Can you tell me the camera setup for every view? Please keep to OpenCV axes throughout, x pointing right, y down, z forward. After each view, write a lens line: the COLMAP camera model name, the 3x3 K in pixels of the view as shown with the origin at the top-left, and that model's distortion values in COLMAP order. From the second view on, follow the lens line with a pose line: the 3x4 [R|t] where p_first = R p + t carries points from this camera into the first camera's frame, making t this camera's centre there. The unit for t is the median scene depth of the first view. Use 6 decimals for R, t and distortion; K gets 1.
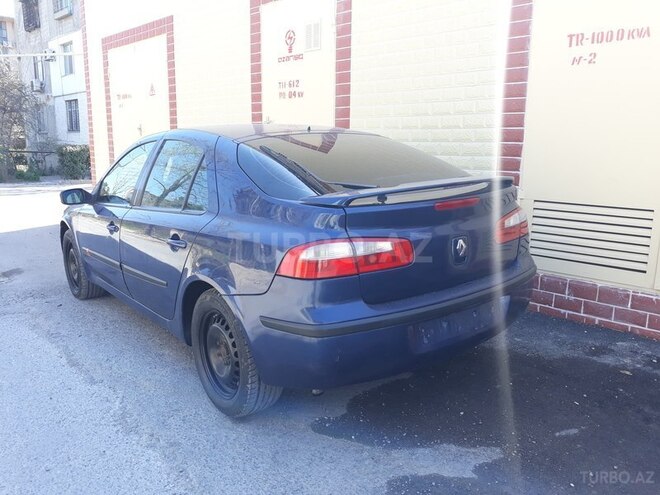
lens RADIAL K [[525.2, 0, 330.0], [0, 525.2, 247.5], [0, 0, 1]] dist [-0.016212, 0.000125]
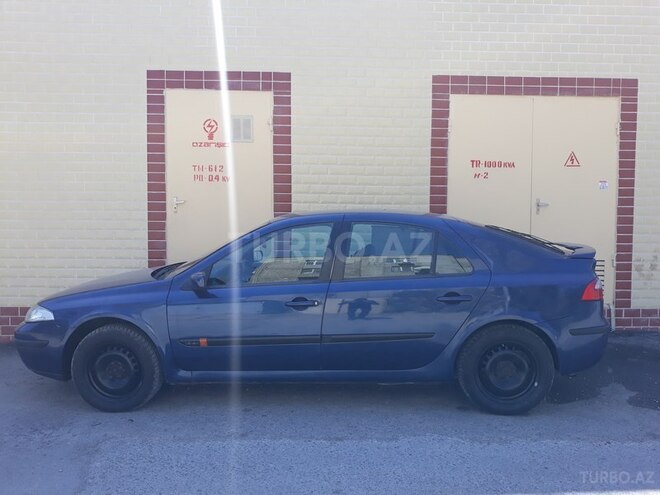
lens RADIAL K [[517.1, 0, 330.0], [0, 517.1, 247.5], [0, 0, 1]] dist [-0.002420, -0.001085]
pose [[0.680803, -0.026687, 0.731980, -1.076010], [0.141630, 0.985273, -0.095806, -0.037683], [-0.718644, 0.168895, 0.674556, 0.256117]]
